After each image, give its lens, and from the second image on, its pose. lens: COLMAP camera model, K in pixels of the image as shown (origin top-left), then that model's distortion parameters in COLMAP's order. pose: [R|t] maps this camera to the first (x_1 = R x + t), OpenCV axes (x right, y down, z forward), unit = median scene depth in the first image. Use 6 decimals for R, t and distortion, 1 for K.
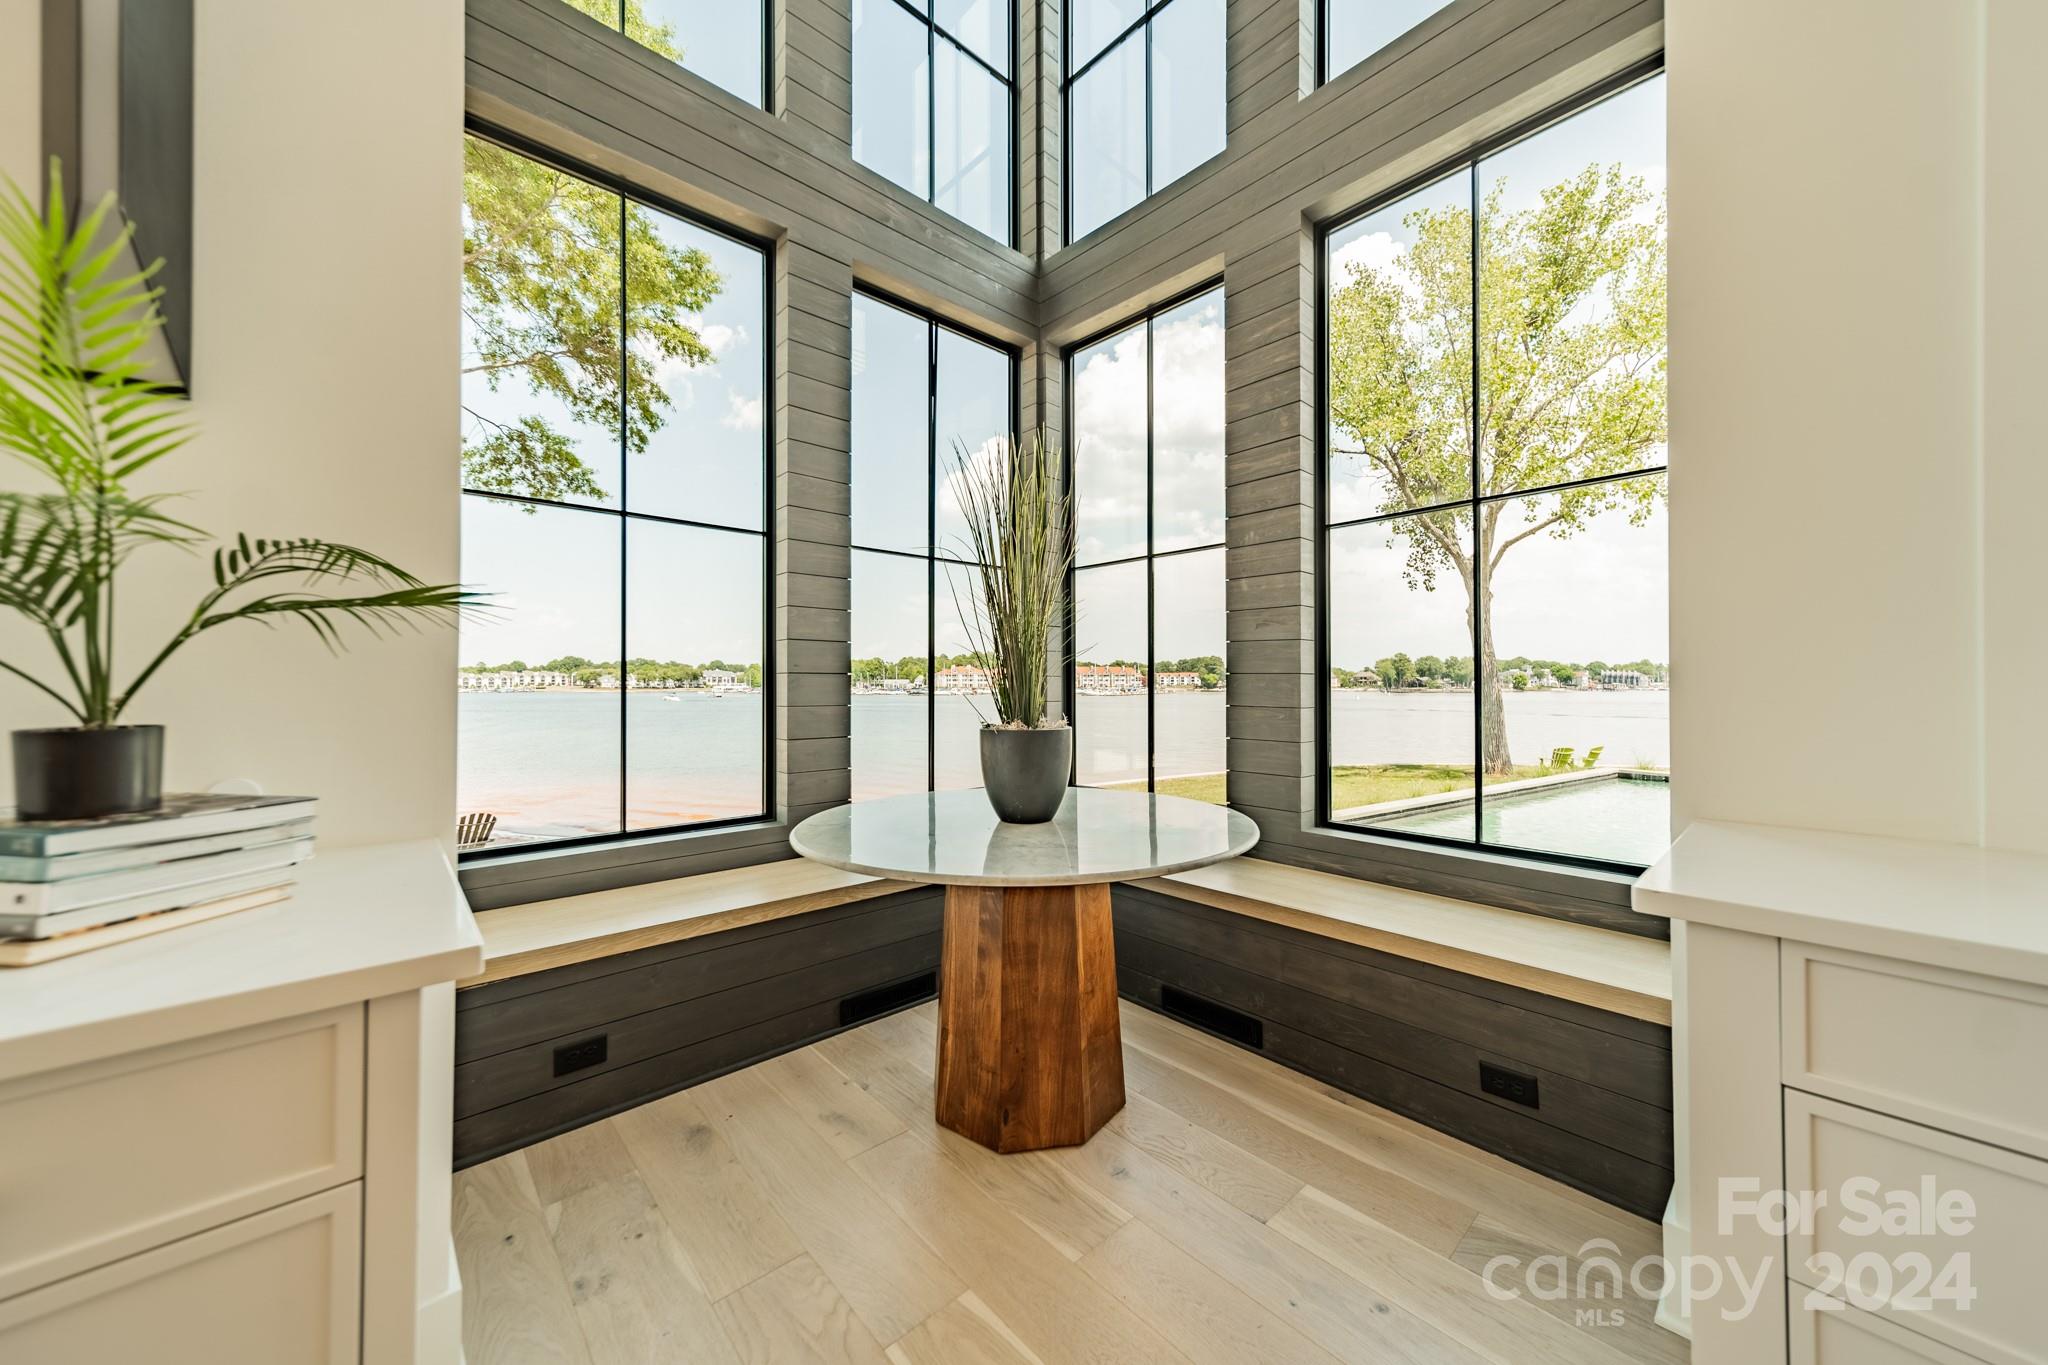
lens RADIAL K [[722.7, 0, 1025.7], [0, 722.7, 675.5], [0, 0, 1]] dist [0.010070, -0.000170]
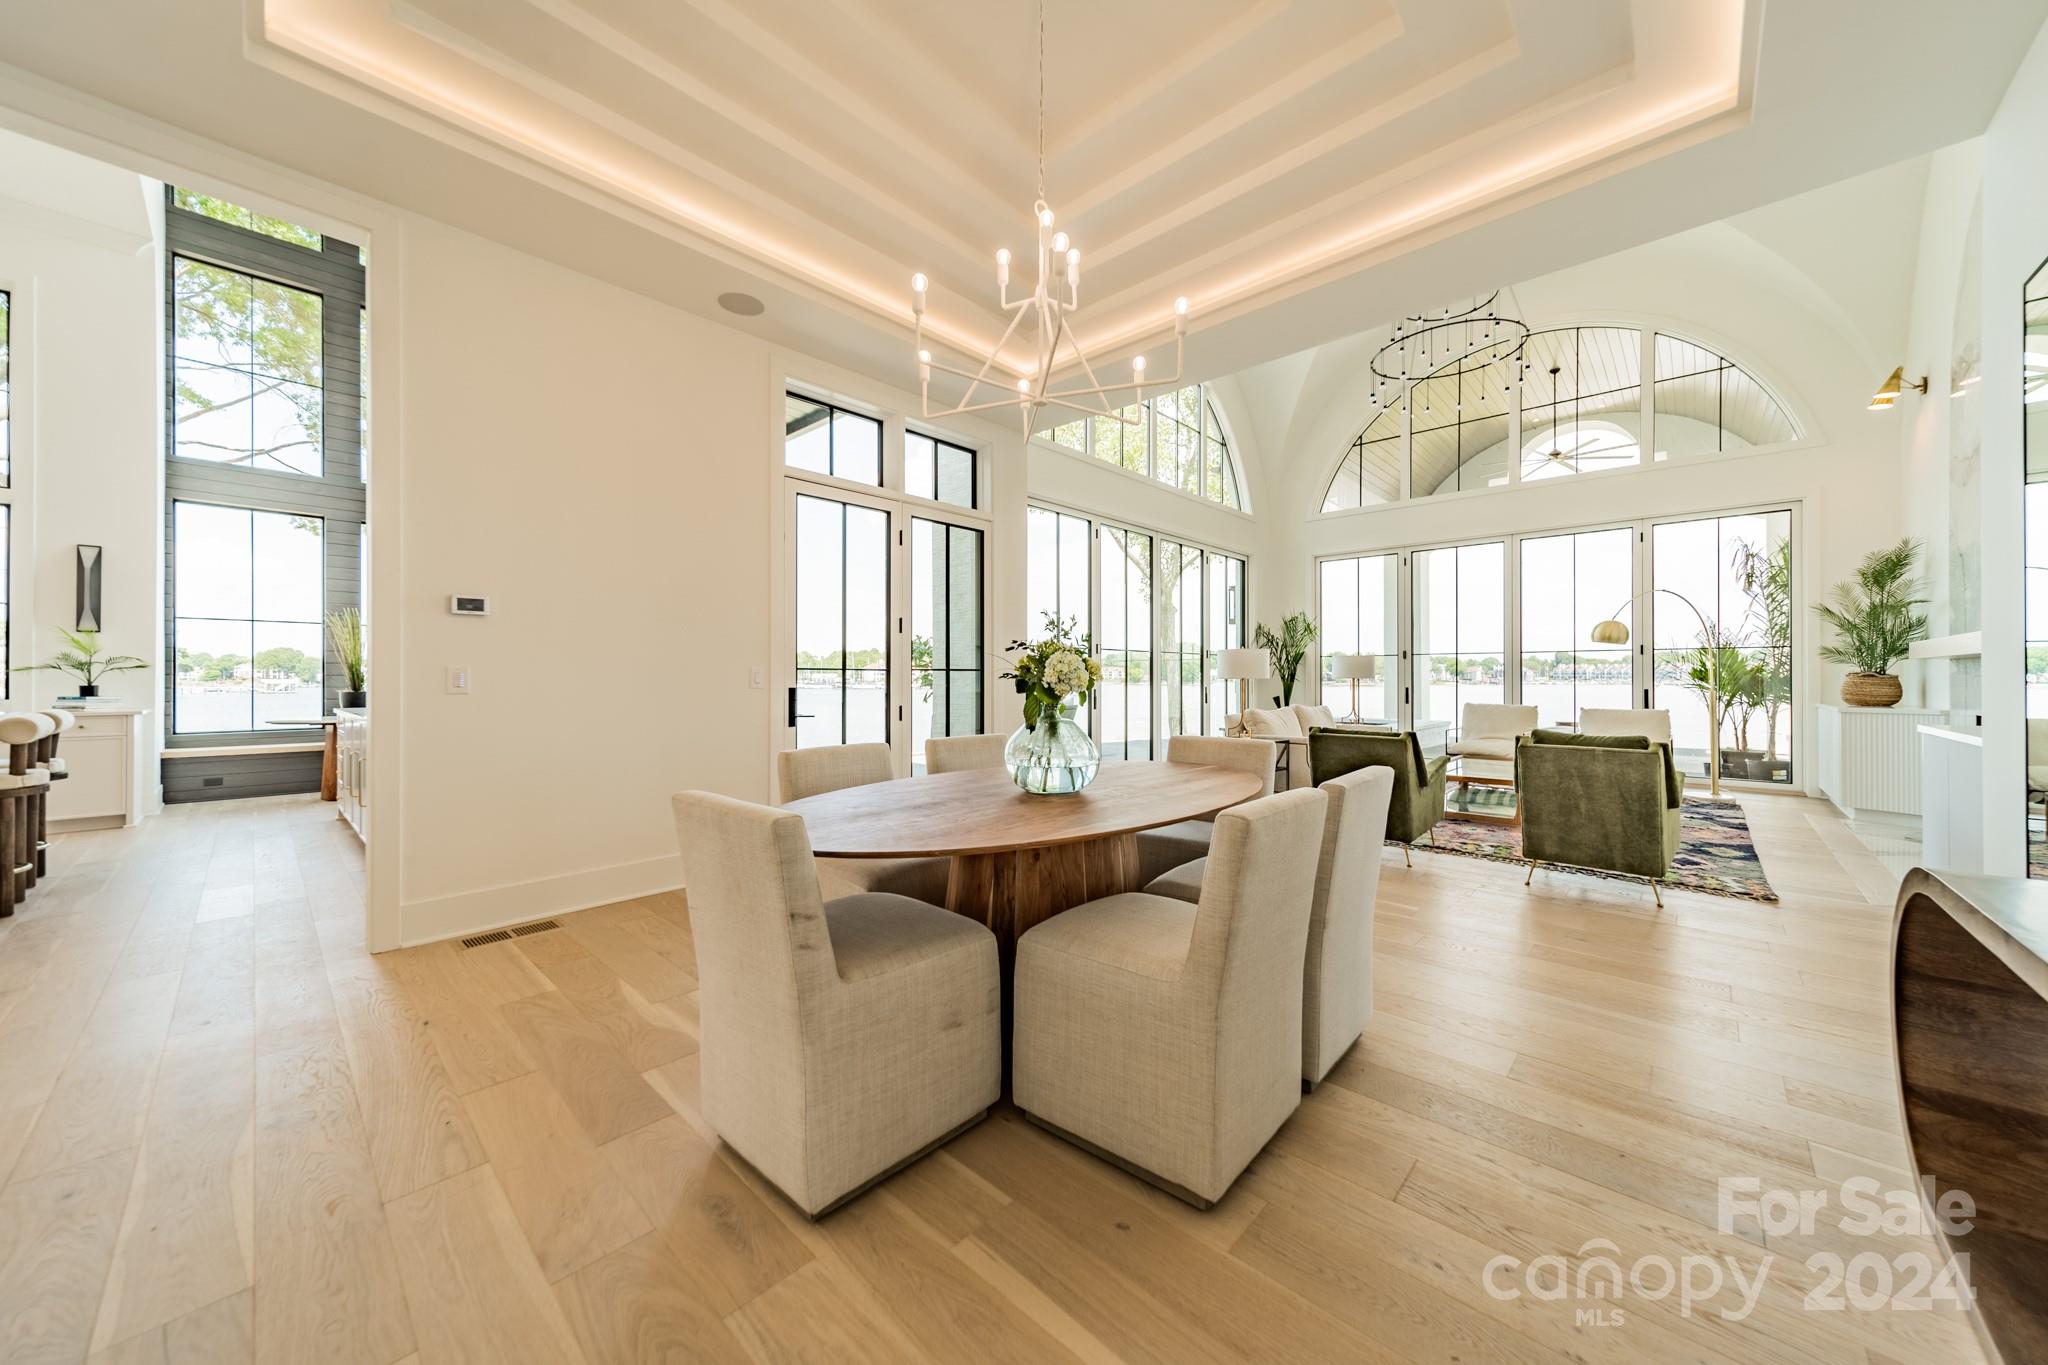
lens RADIAL K [[722.7, 0, 1025.7], [0, 722.7, 675.5], [0, 0, 1]] dist [0.010070, -0.000170]
pose [[0.996512, 0.003538, 0.083376, 1.601848], [-0.004068, 0.999973, 0.006184, -0.024335], [-0.083352, -0.006501, 0.996499, -1.523961]]
